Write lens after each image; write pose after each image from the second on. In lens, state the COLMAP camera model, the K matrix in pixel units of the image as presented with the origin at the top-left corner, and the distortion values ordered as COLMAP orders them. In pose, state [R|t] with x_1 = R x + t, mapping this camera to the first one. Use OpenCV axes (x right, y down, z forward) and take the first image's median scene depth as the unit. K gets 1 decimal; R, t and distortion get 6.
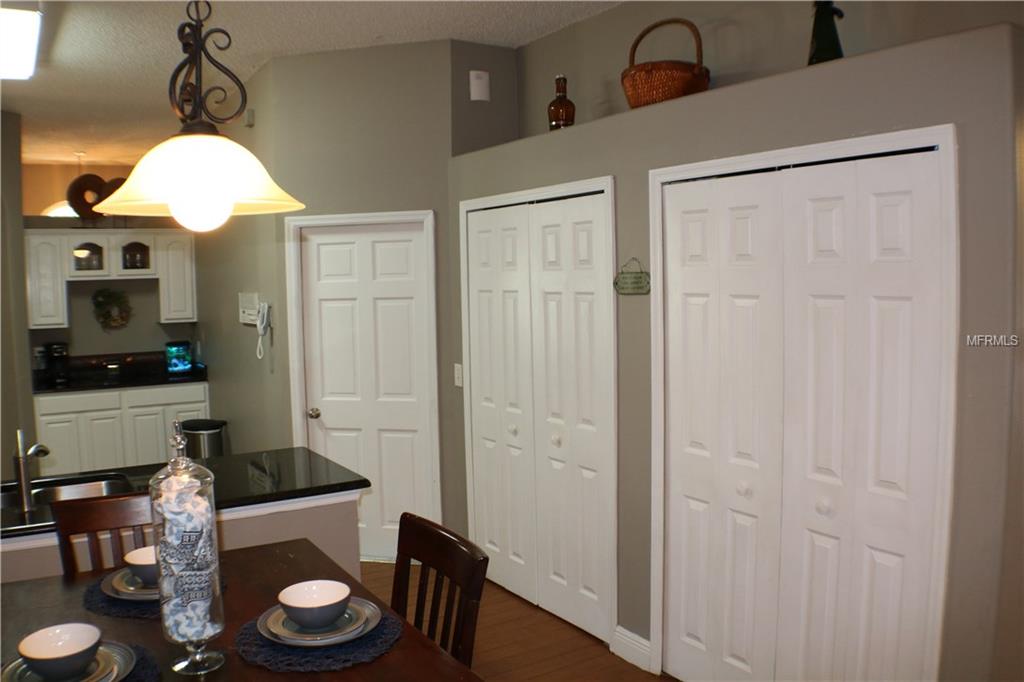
lens RADIAL K [[832.0, 0, 512.0], [0, 832.0, 341.0], [0, 0, 1]] dist [-0.234887, 0.118393]
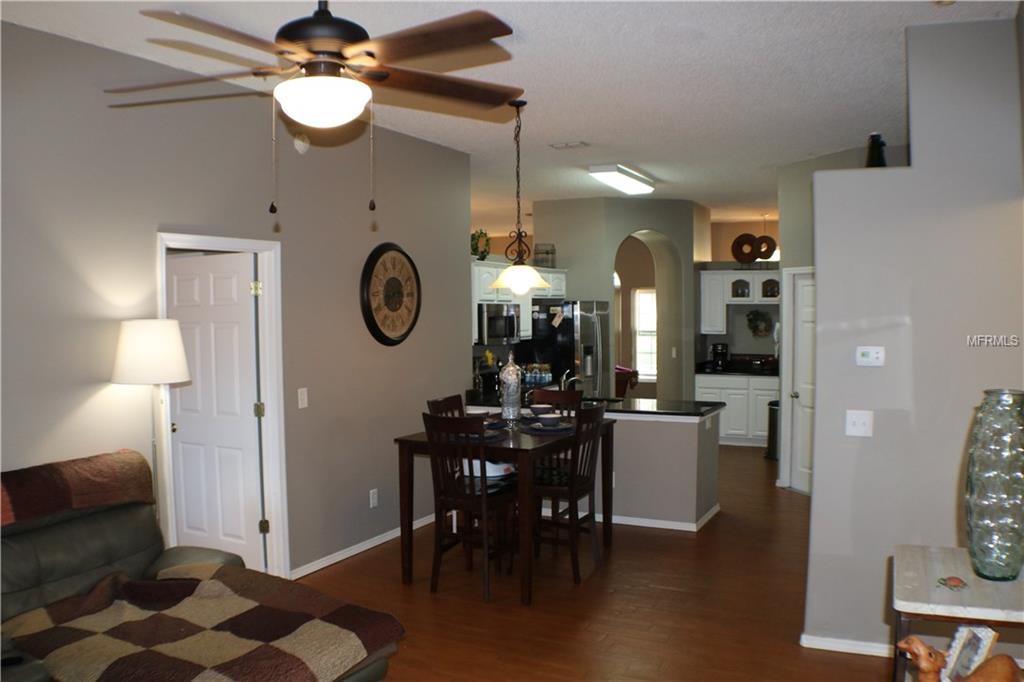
lens RADIAL K [[832.0, 0, 512.0], [0, 832.0, 341.0], [0, 0, 1]] dist [-0.234887, 0.118393]
pose [[0.501445, 0.048156, -0.863848, 0.618175], [-0.070126, 0.997427, 0.014896, 0.001581], [0.862343, 0.053109, 0.503532, -0.180057]]
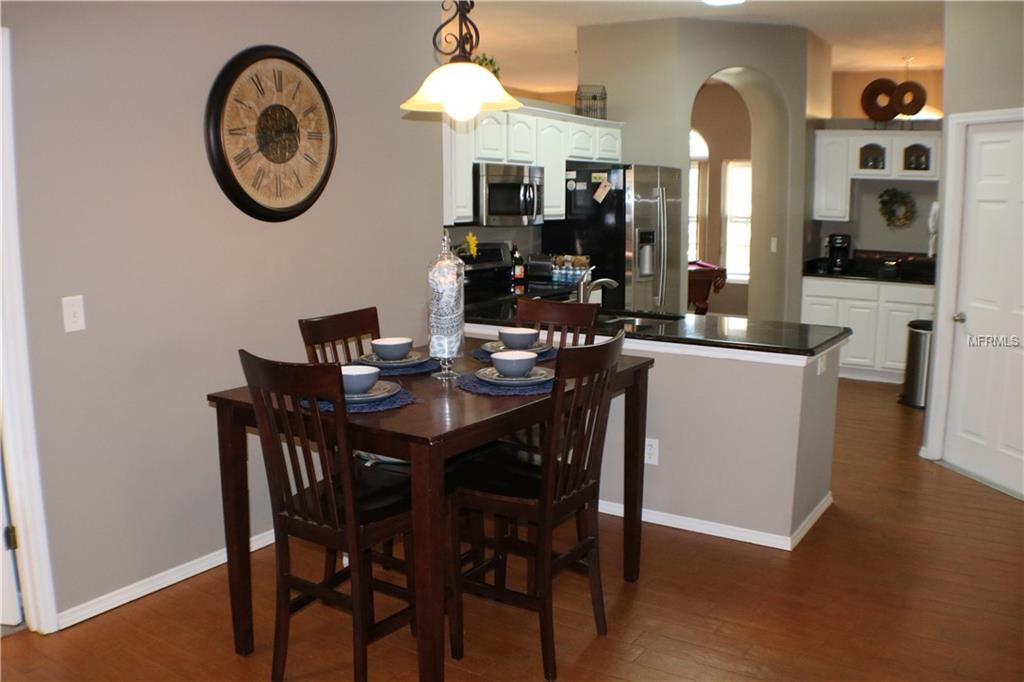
lens RADIAL K [[885.8, 0, 512.0], [0, 885.8, 341.0], [0, 0, 1]] dist [-0.189477, 0.010661]
pose [[0.407550, 0.167931, -0.897609, 0.339324], [-0.083032, 0.985689, 0.146710, 0.010853], [0.909400, 0.014738, 0.415661, 0.078532]]
